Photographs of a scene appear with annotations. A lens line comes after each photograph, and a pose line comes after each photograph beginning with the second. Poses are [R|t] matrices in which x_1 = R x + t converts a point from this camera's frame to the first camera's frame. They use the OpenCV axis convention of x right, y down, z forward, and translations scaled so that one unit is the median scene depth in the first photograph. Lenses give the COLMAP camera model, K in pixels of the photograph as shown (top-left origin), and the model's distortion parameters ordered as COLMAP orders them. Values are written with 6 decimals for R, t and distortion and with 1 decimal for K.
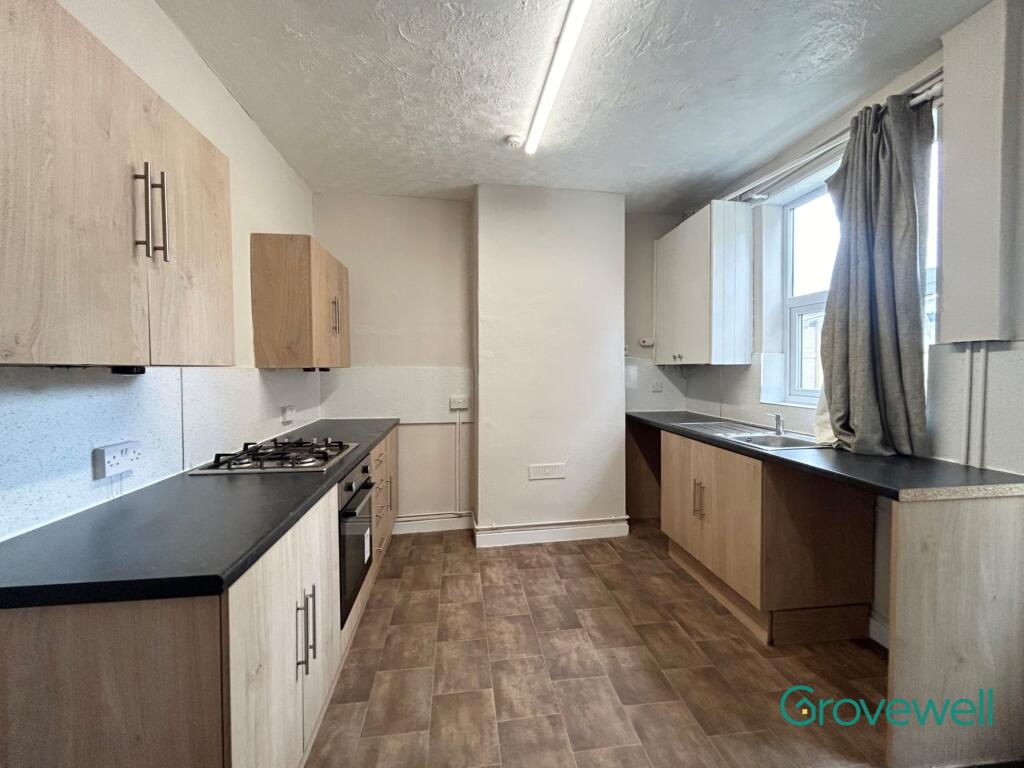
lens RADIAL K [[418.5, 0, 510.1], [0, 418.5, 379.0], [0, 0, 1]] dist [0.000739, -0.000822]
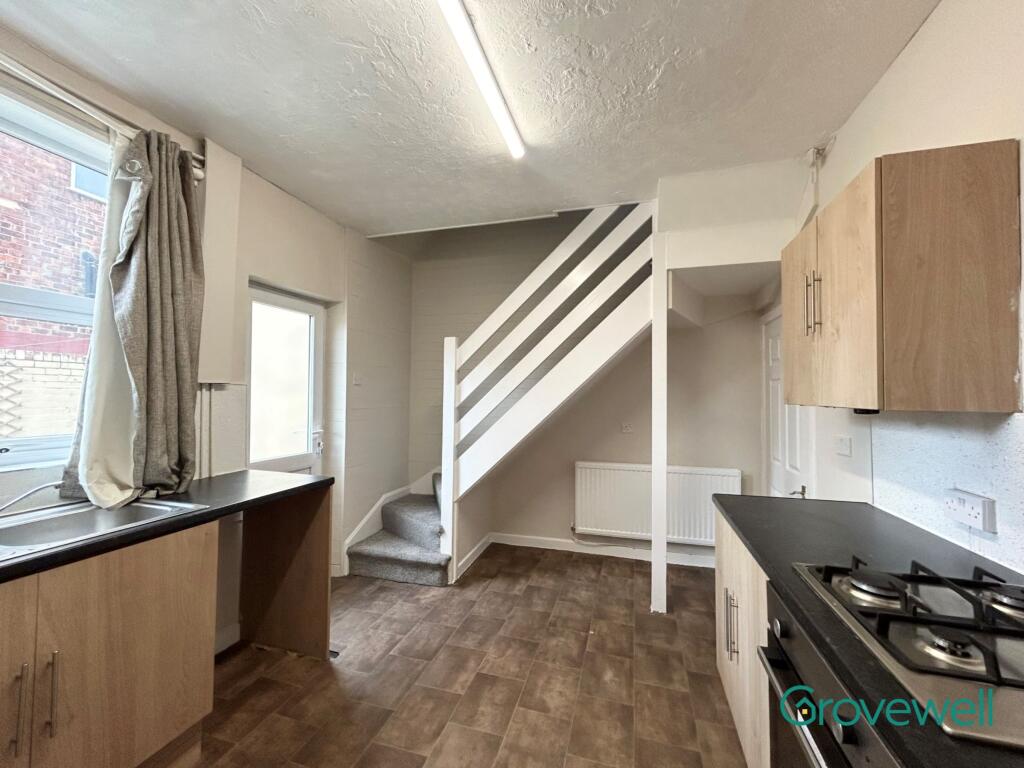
lens RADIAL K [[418.5, 0, 508.7], [0, 418.5, 391.6], [0, 0, 1]] dist [0.000739, -0.000822]
pose [[-0.914443, -0.011564, 0.404550, -0.278143], [-0.010756, 0.999933, 0.004271, -0.056557], [-0.404572, -0.000445, -0.914506, 1.883173]]
